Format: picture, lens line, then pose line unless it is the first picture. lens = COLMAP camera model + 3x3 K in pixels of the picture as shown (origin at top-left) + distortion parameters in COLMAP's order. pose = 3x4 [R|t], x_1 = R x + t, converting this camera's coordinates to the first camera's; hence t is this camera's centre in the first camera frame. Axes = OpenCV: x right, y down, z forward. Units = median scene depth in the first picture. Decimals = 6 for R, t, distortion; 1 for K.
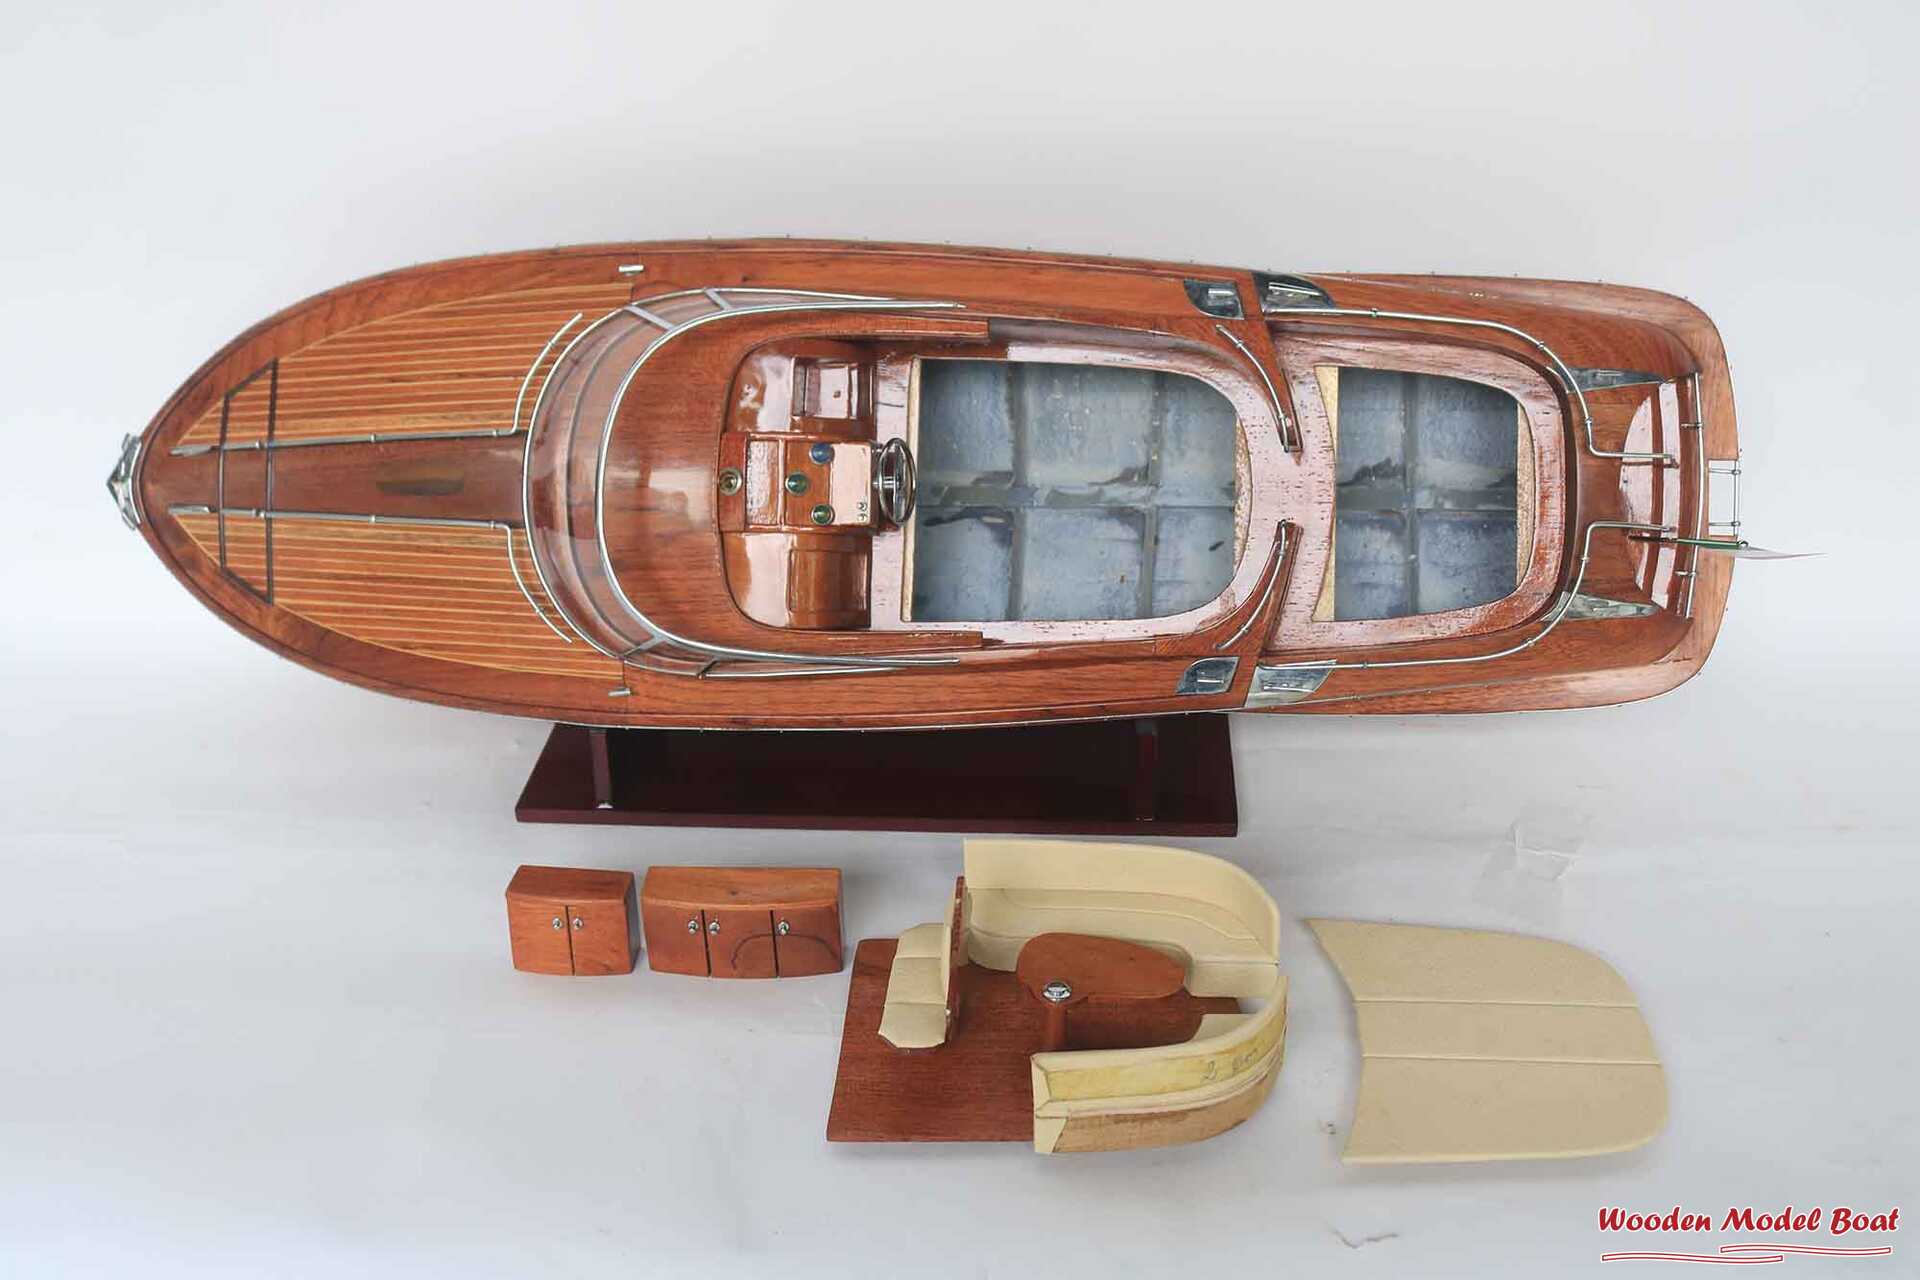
lens RADIAL K [[1865.0, 0, 943.9], [0, 1865.0, 632.3], [0, 0, 1]] dist [-0.106523, 0.000000]
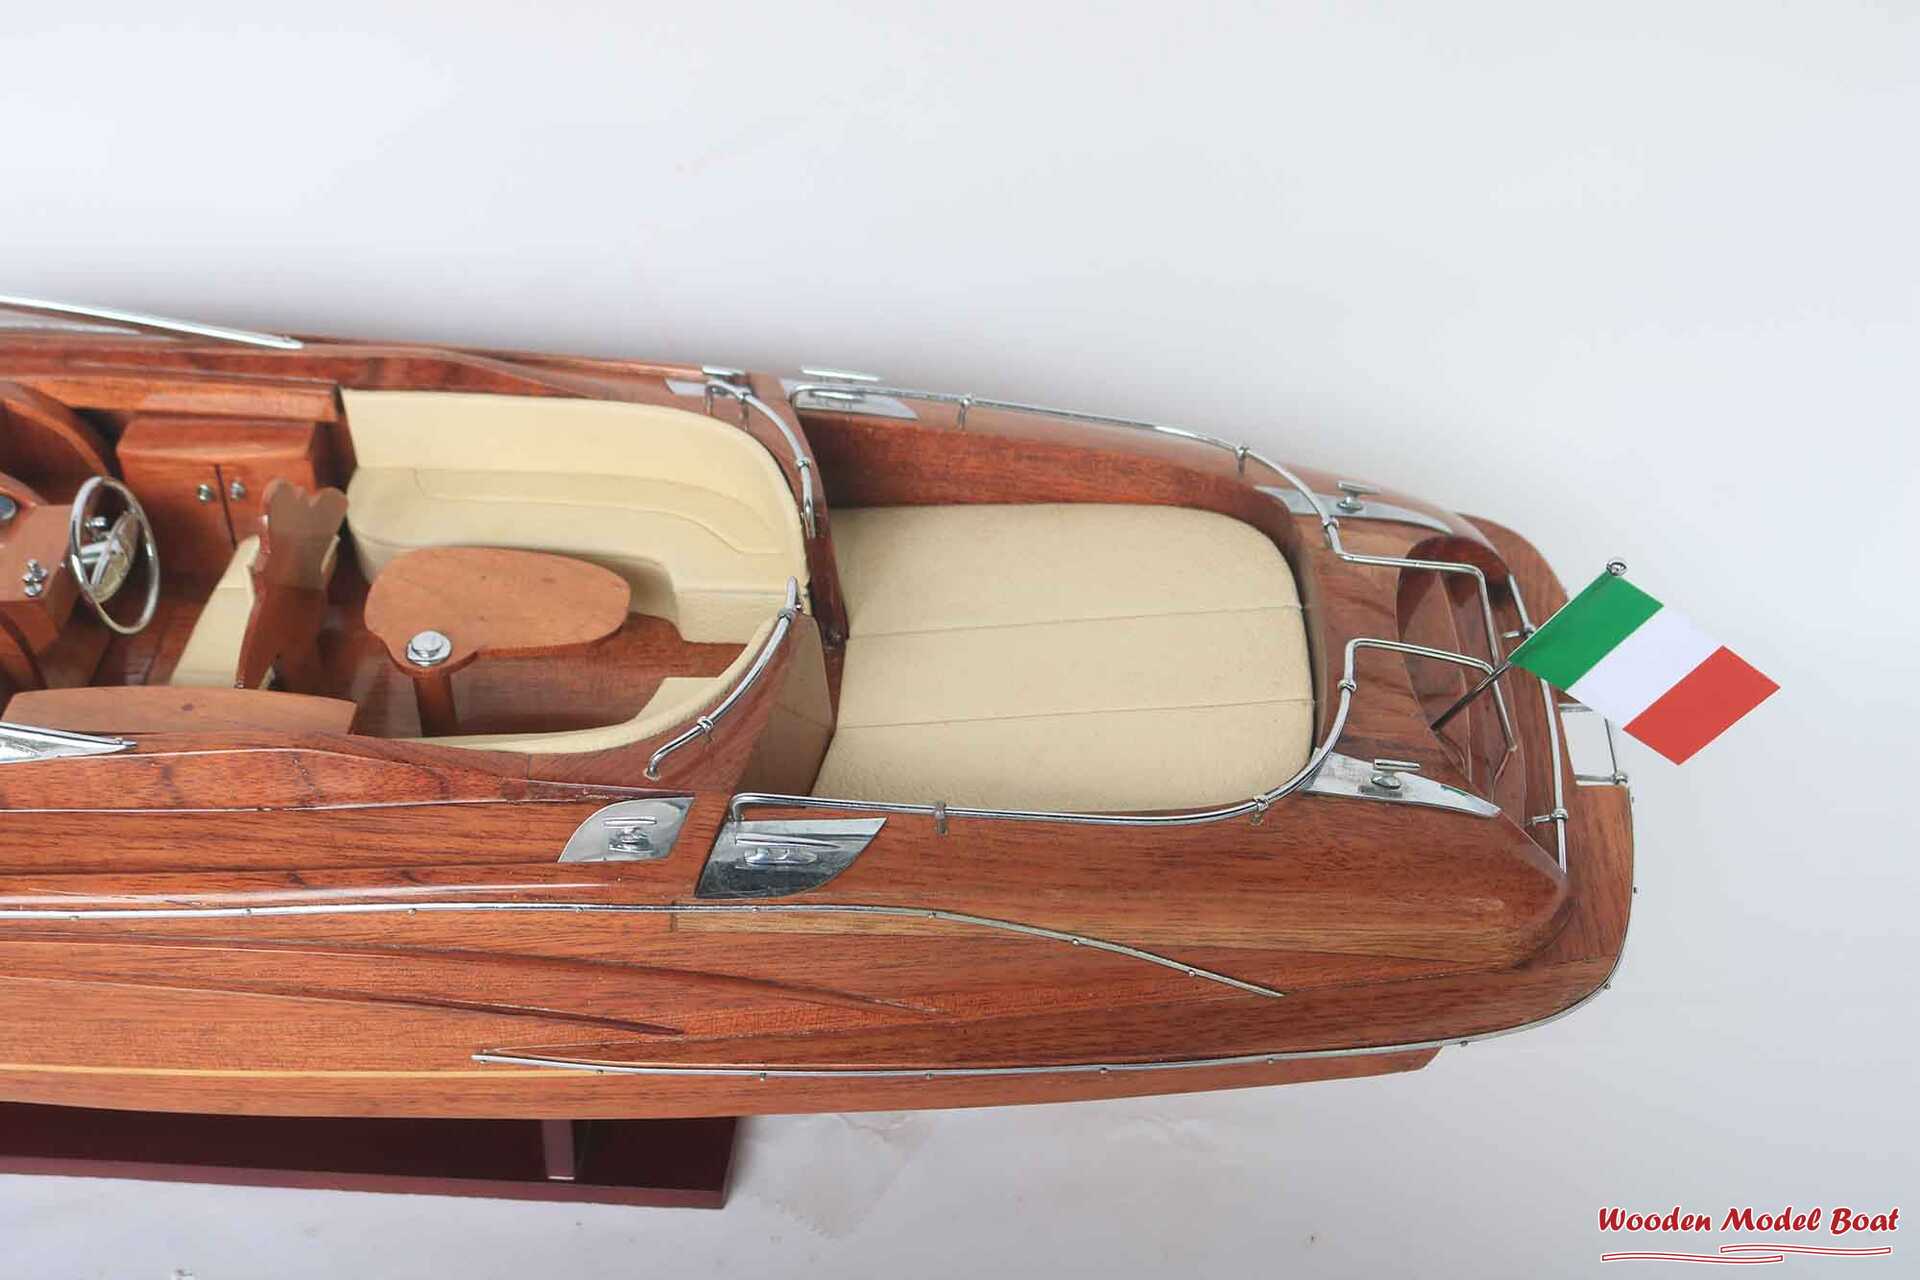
lens RADIAL K [[2446.7, 0, 942.6], [0, 2446.7, 620.7], [0, 0, 1]] dist [-0.078392, 0.000000]
pose [[0.988380, 0.127122, 0.083342, 0.150980], [-0.019042, 0.647506, -0.761823, 0.447382], [-0.150809, 0.751383, 0.642402, 0.486926]]
